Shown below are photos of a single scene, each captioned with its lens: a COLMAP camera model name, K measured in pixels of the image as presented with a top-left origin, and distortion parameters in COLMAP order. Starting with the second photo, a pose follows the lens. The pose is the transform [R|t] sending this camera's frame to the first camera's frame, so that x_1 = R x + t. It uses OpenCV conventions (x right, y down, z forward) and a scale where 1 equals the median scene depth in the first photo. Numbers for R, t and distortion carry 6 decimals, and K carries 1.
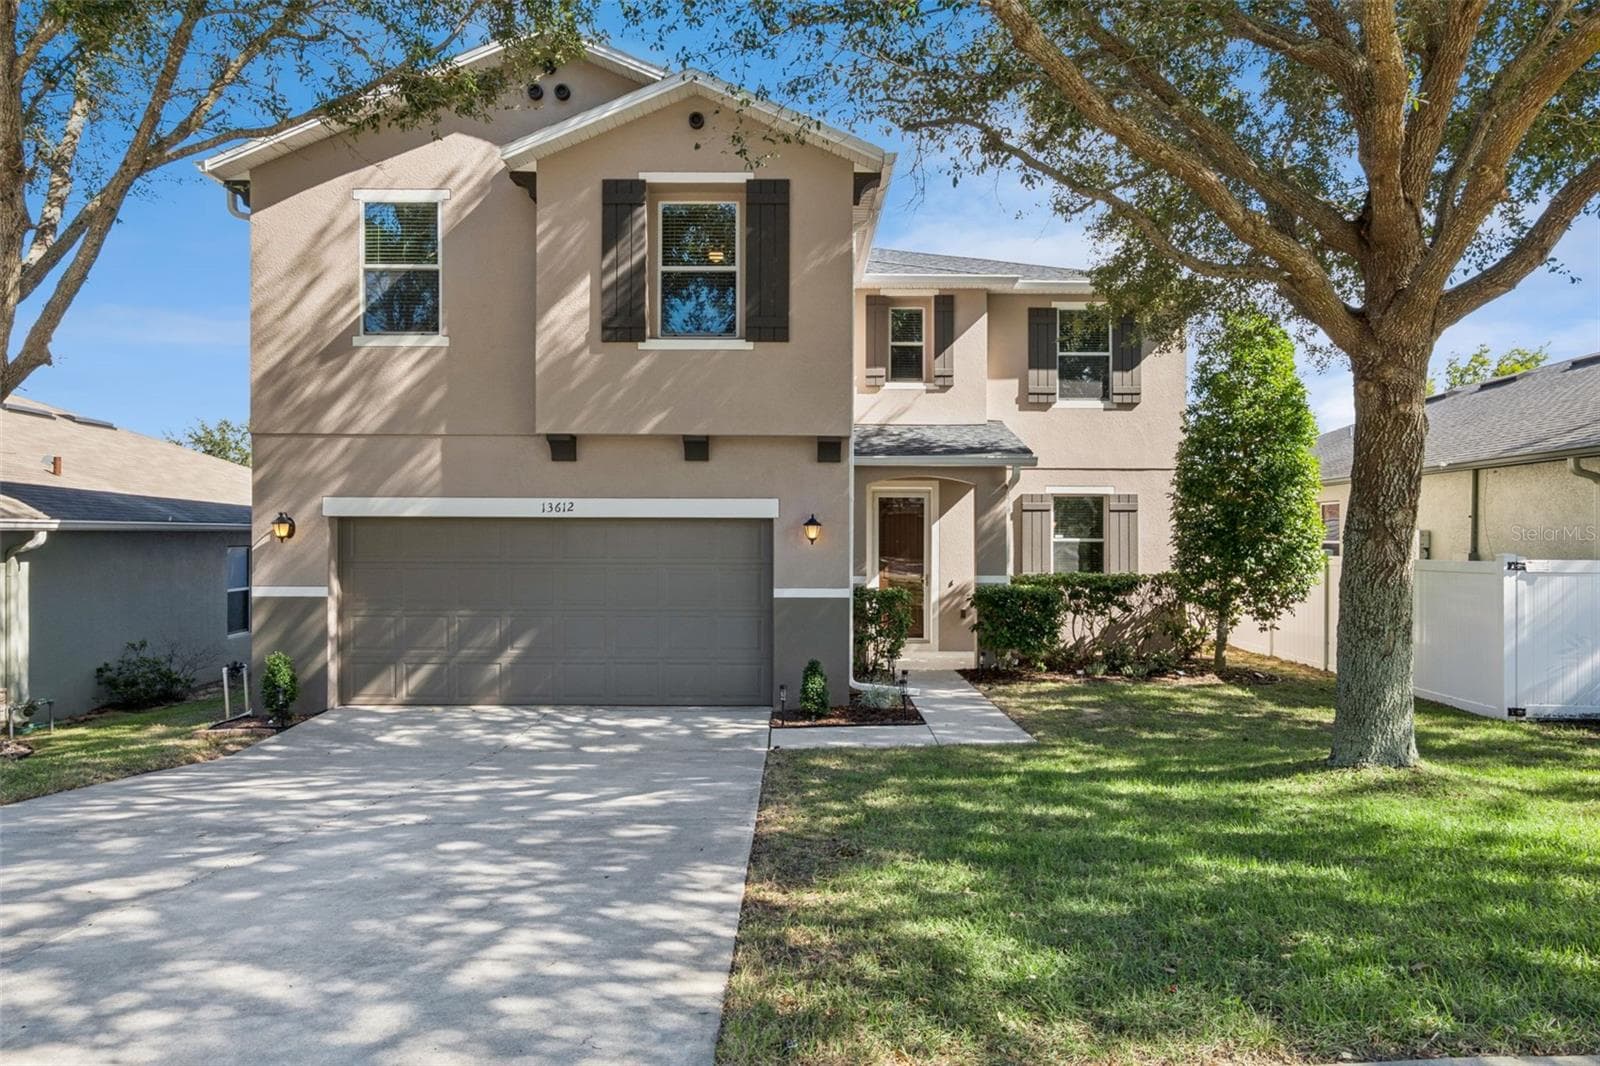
lens RADIAL K [[842.4, 0, 800.0], [0, 842.4, 533.0], [0, 0, 1]] dist [-0.002087, 0.000190]
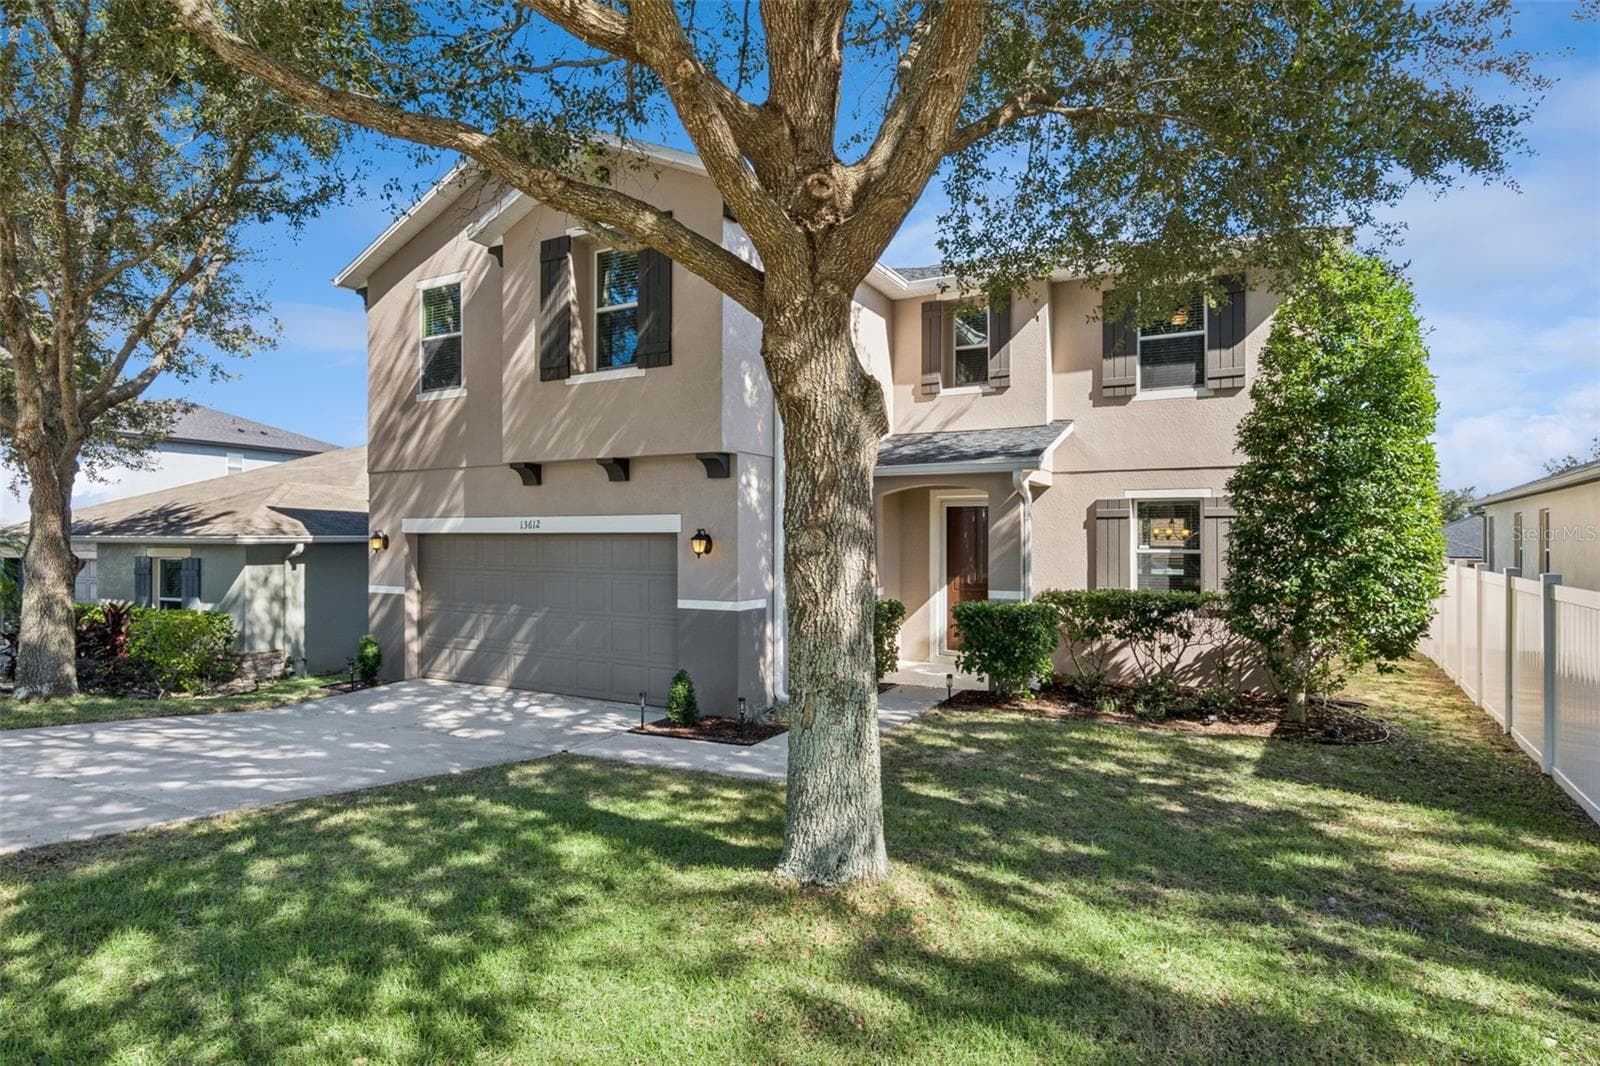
lens RADIAL K [[759.1, 0, 800.0], [0, 759.1, 533.0], [0, 0, 1]] dist [-0.006557, 0.000224]
pose [[0.898937, -0.005656, -0.438041, 0.504418], [0.003432, 0.999977, -0.005869, -0.010638], [0.438064, 0.003772, 0.898936, 0.206517]]
